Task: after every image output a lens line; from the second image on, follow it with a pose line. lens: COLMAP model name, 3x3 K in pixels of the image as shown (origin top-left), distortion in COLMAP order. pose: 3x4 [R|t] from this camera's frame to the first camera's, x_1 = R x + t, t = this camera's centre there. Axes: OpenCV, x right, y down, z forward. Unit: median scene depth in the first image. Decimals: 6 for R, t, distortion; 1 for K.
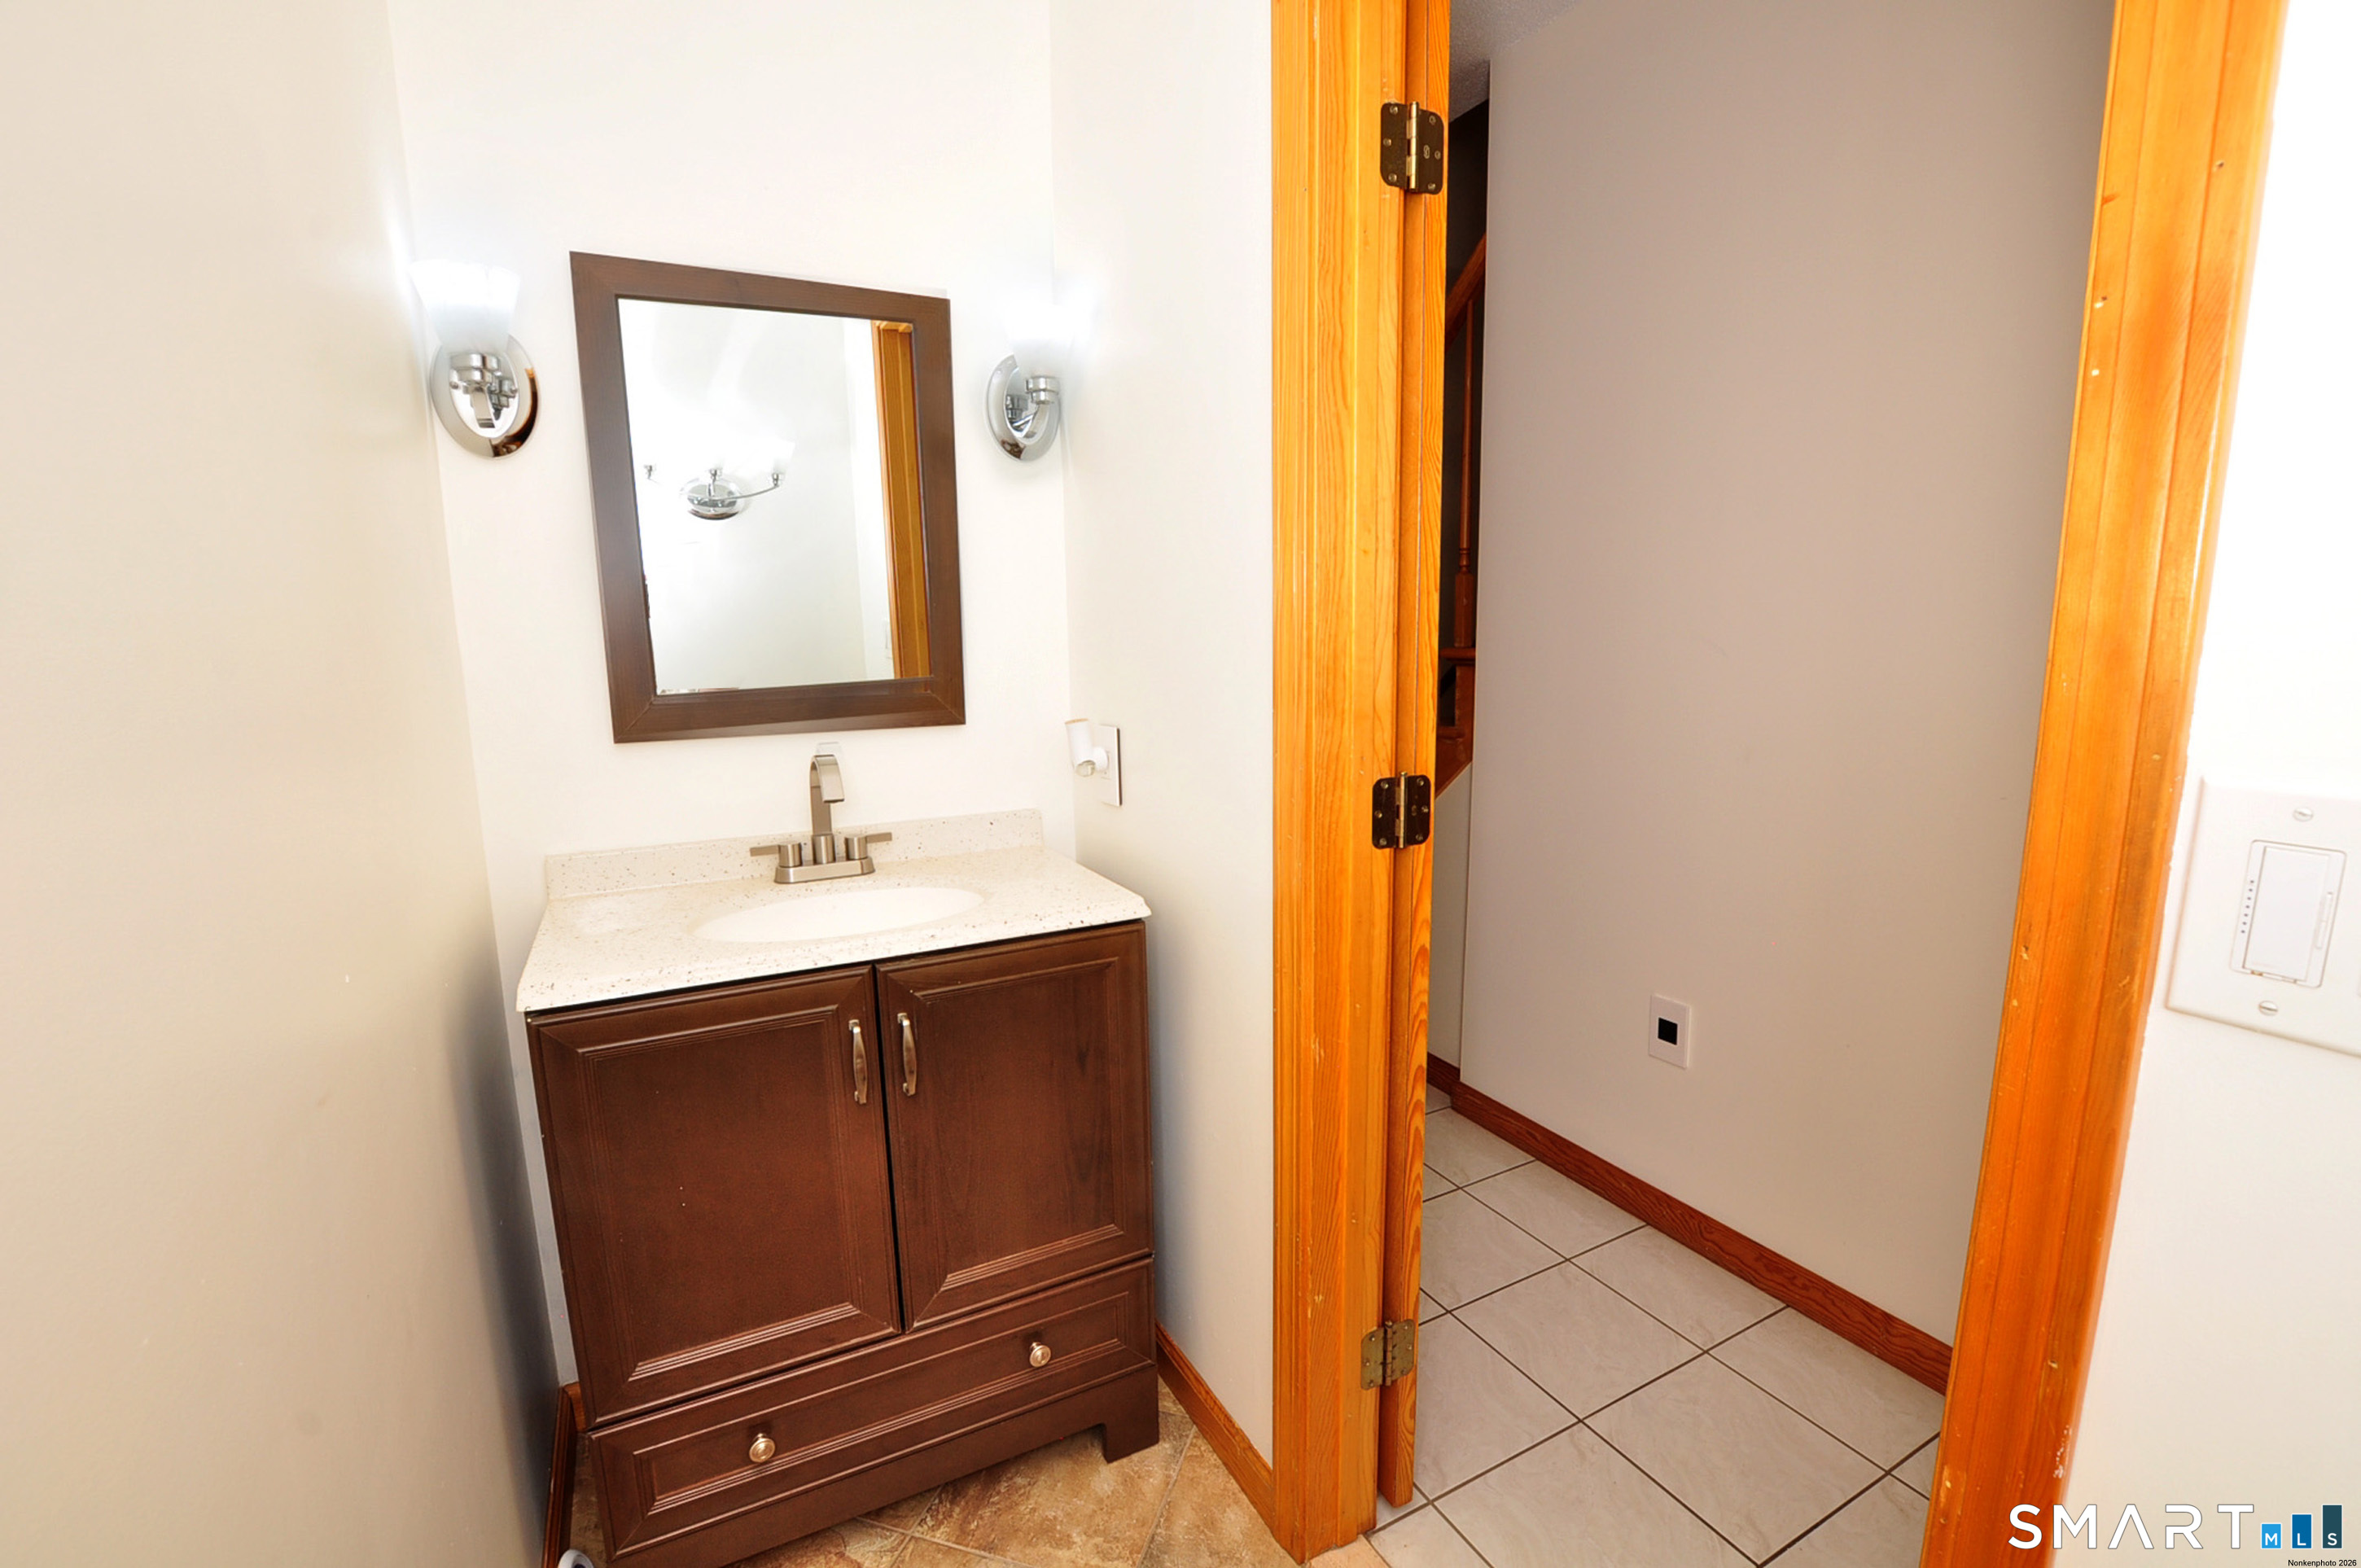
lens RADIAL K [[1042.6, 0, 1199.5], [0, 1042.6, 811.4], [0, 0, 1]] dist [-0.030737, -0.000087]
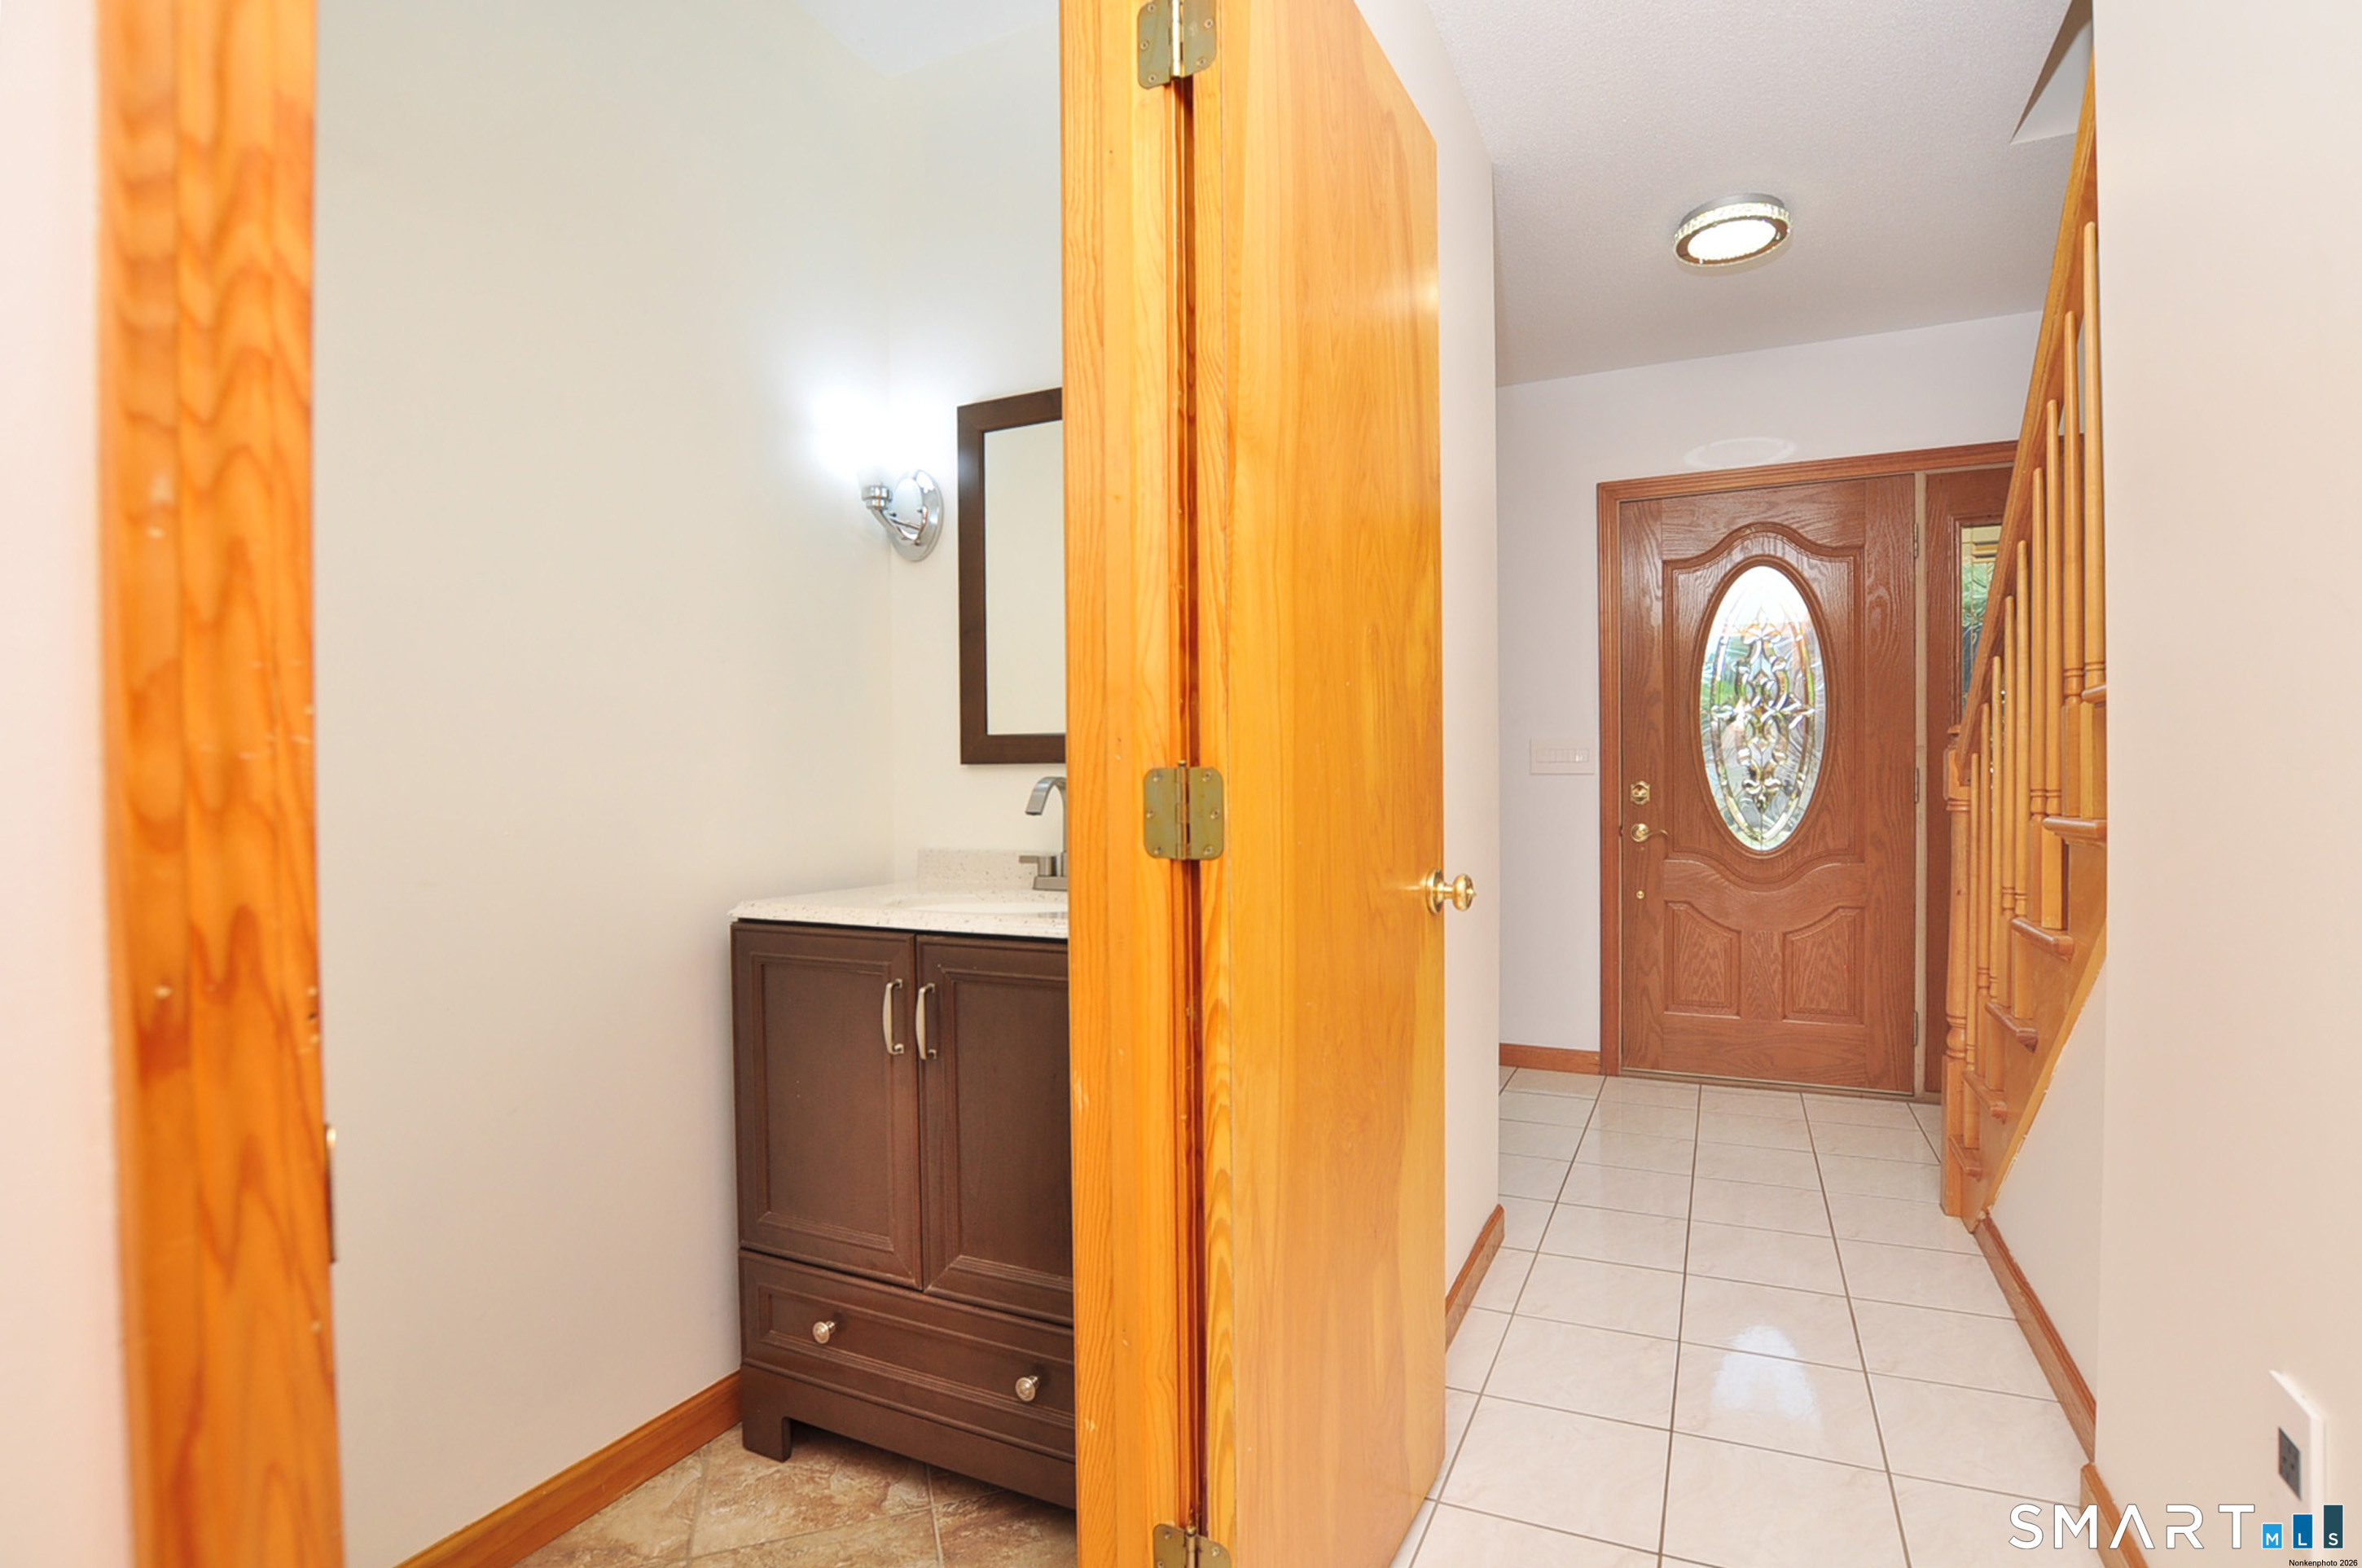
lens RADIAL K [[1096.6, 0, 1178.6], [0, 1096.6, 798.8], [0, 0, 1]] dist [-0.023406, 0.000247]
pose [[0.587128, 0.018309, -0.809287, 0.754711], [-0.135694, 0.987824, -0.076097, 0.046574], [0.798040, 0.154494, 0.582464, 0.454179]]
